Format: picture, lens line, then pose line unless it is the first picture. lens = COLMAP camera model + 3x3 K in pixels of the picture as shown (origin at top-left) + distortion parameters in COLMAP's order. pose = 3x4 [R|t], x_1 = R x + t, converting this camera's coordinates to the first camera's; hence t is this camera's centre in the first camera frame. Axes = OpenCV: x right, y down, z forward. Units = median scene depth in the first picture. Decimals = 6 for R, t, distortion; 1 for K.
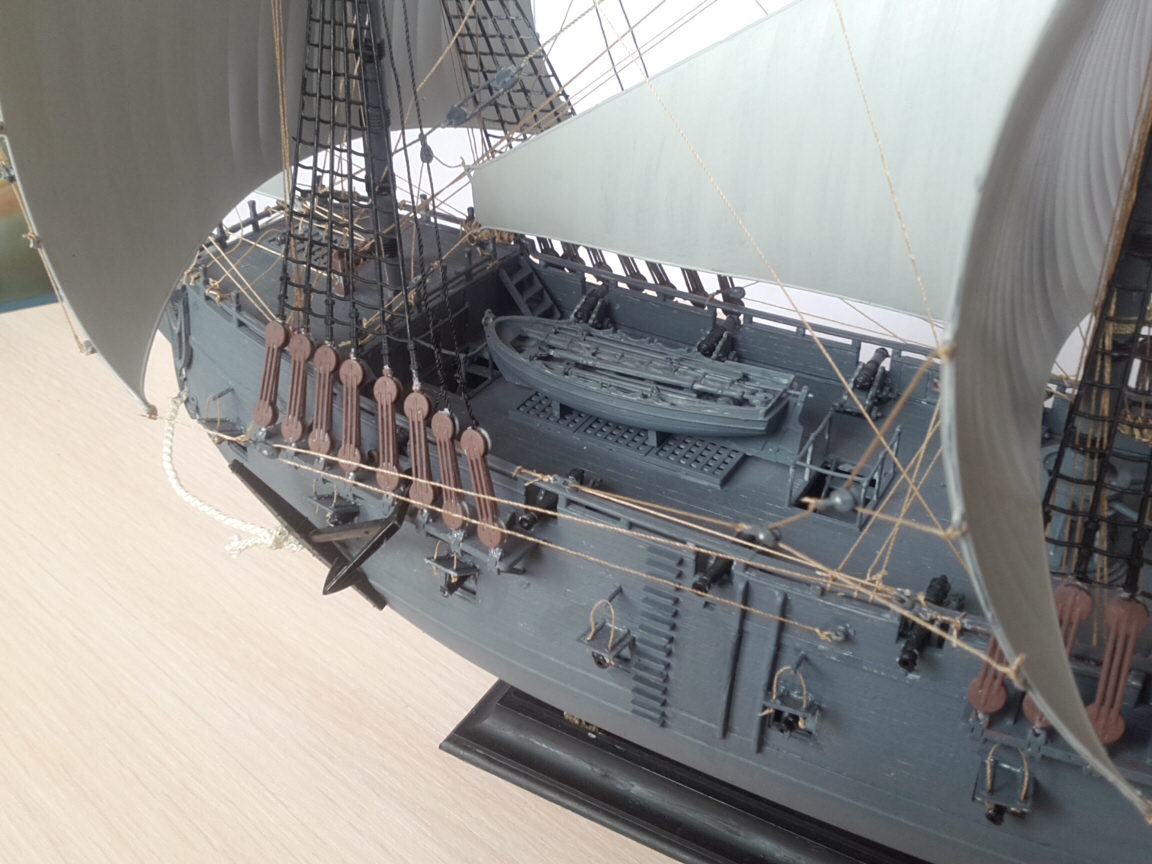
lens RADIAL K [[1165.3, 0, 549.4], [0, 1165.3, 433.8], [0, 0, 1]] dist [0.172221, -0.735841]
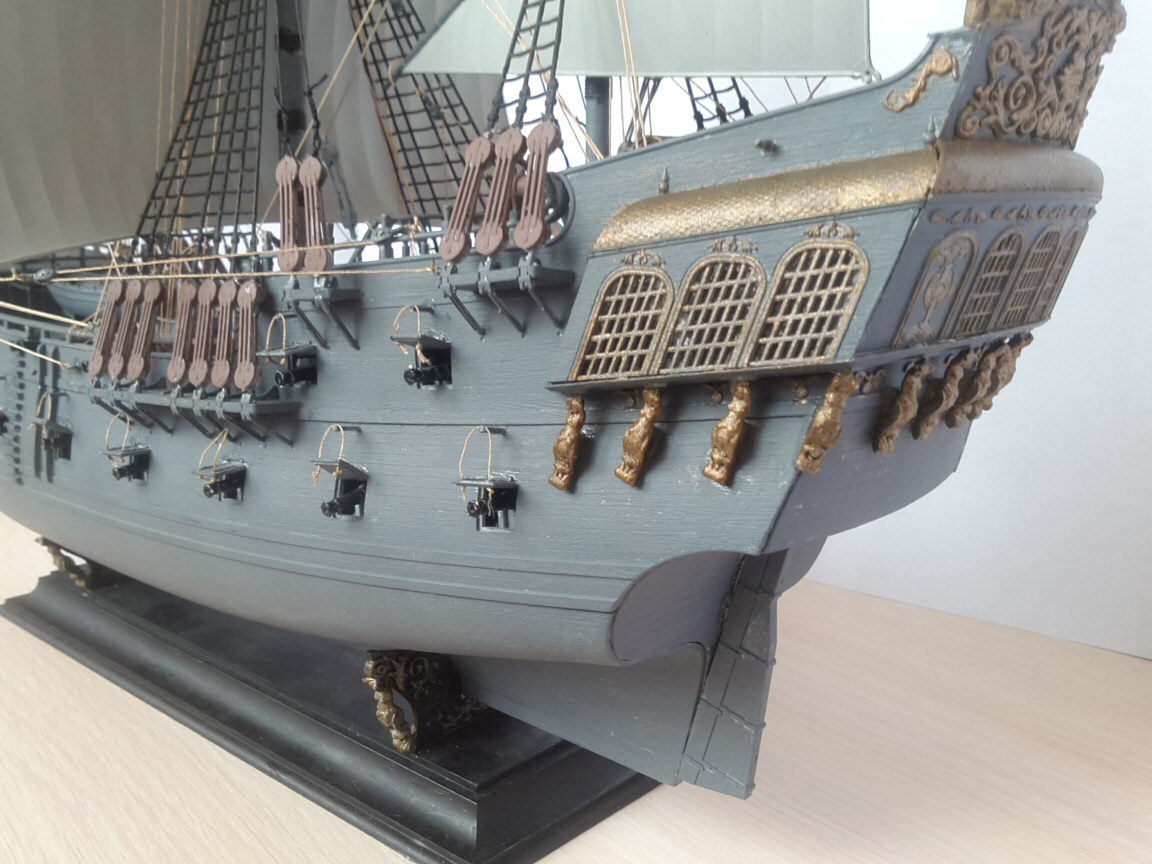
lens RADIAL K [[1165.3, 0, 549.4], [0, 1165.3, 433.8], [0, 0, 1]] dist [0.172221, -0.735841]
pose [[0.980858, 0.066035, -0.183187, 0.844053], [-0.122986, 0.939447, -0.319864, 0.494133], [0.150972, 0.336271, 0.929586, -0.186214]]
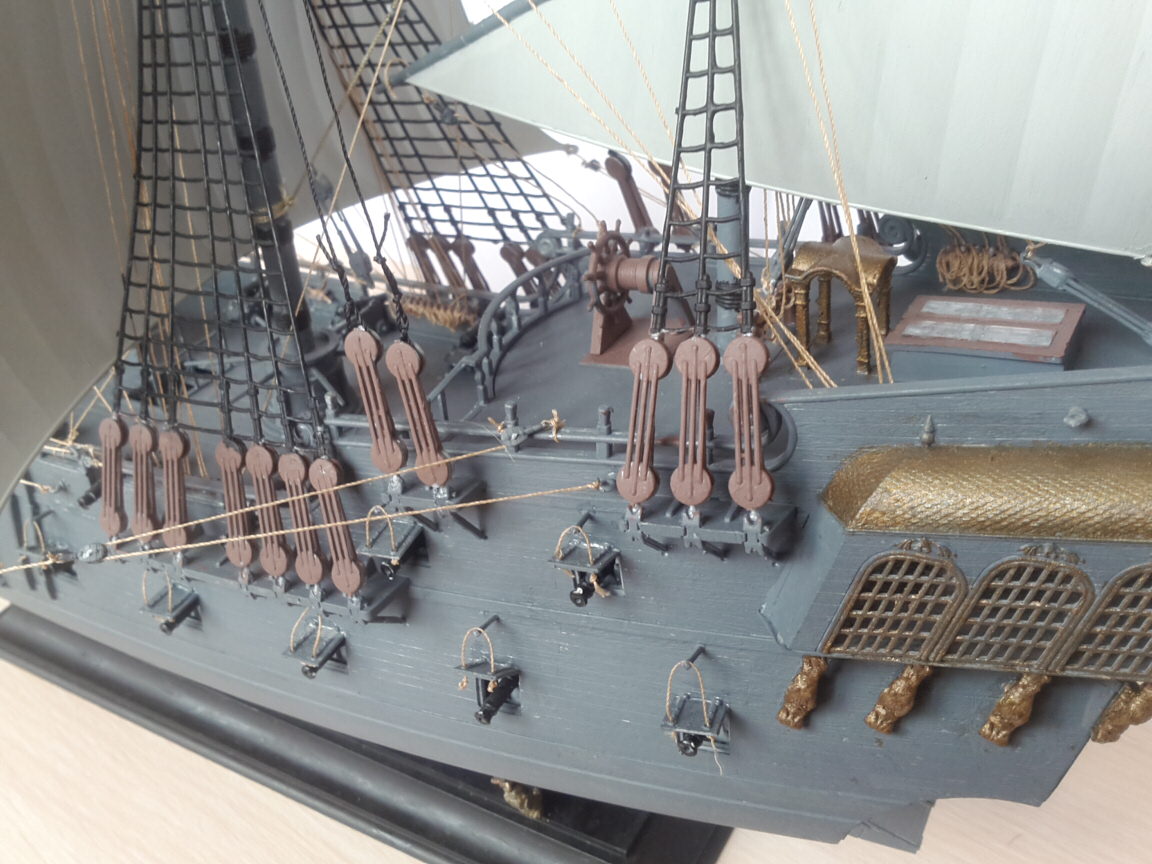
lens RADIAL K [[1165.3, 0, 549.4], [0, 1165.3, 433.8], [0, 0, 1]] dist [0.172221, -0.735841]
pose [[0.998157, -0.057458, -0.019527, 0.597383], [0.057701, 0.998260, 0.012128, 0.099292], [0.018797, -0.013233, 0.999736, -0.151339]]
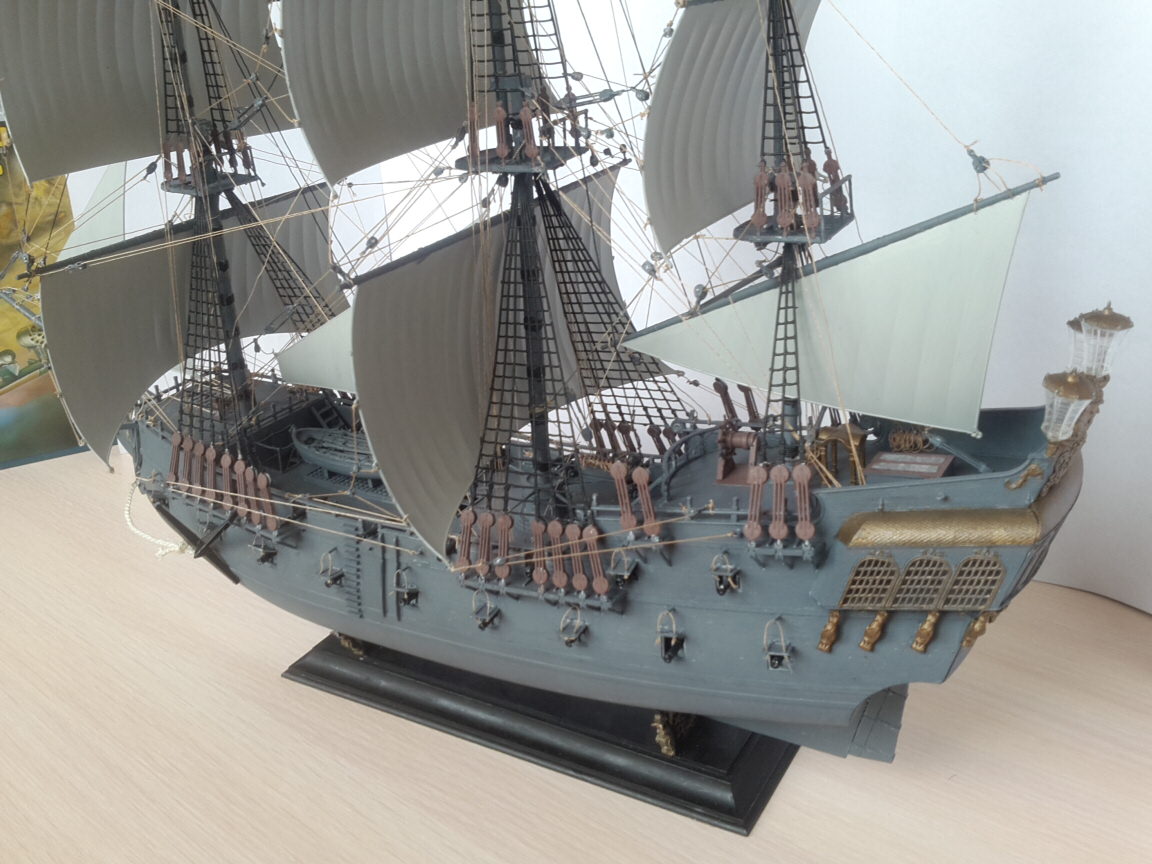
lens RADIAL K [[1165.3, 0, 549.4], [0, 1165.3, 433.8], [0, 0, 1]] dist [0.172221, -0.735841]
pose [[0.999044, -0.042903, -0.008399, 0.401586], [0.041179, 0.988016, -0.148757, 0.221614], [0.014680, 0.148269, 0.988838, -0.939264]]
